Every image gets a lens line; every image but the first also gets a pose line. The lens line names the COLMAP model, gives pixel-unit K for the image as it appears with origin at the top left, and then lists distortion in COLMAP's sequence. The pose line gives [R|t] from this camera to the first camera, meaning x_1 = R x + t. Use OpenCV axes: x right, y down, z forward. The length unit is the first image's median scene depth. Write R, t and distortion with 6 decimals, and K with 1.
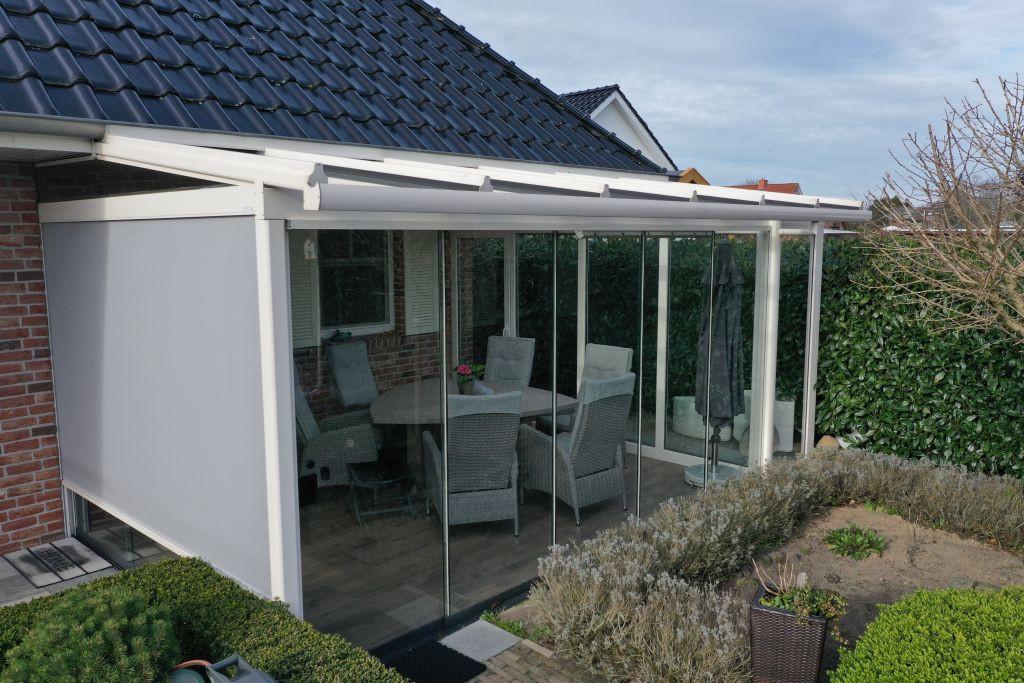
lens RADIAL K [[805.4, 0, 512.7], [0, 805.4, 338.7], [0, 0, 1]] dist [0.005066, -0.004978]
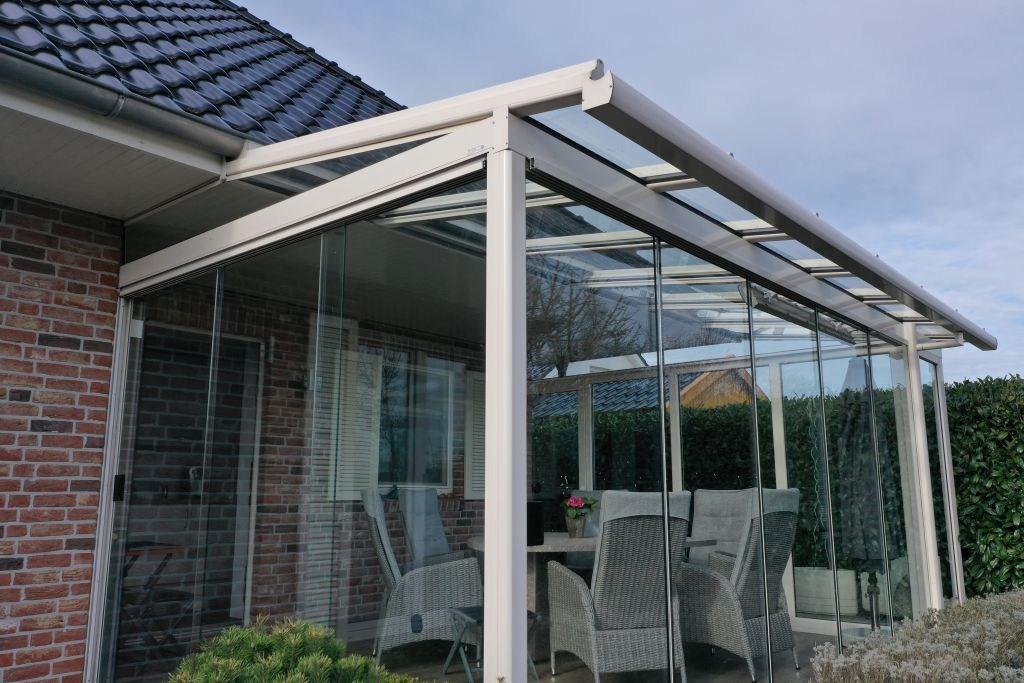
lens RADIAL K [[805.4, 0, 513.5], [0, 805.4, 340.1], [0, 0, 1]] dist [0.005066, -0.004978]
pose [[0.998606, 0.011130, 0.051606, -0.202518], [0.005620, 0.949561, -0.313533, 0.168129], [-0.052492, 0.313386, 0.948174, 0.179029]]
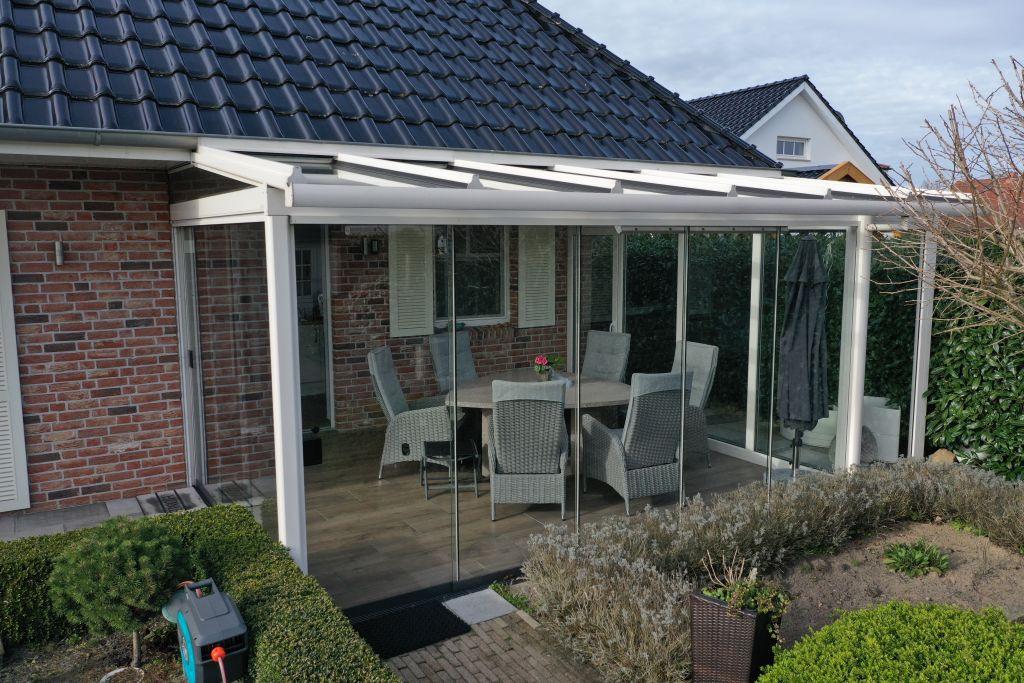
lens RADIAL K [[805.4, 0, 513.3], [0, 805.4, 340.6], [0, 0, 1]] dist [0.005066, -0.004978]
pose [[0.966867, 0.033319, -0.253097, 0.199552], [-0.032672, 0.999443, 0.006760, 0.008426], [0.253181, 0.001733, 0.967417, -0.023410]]
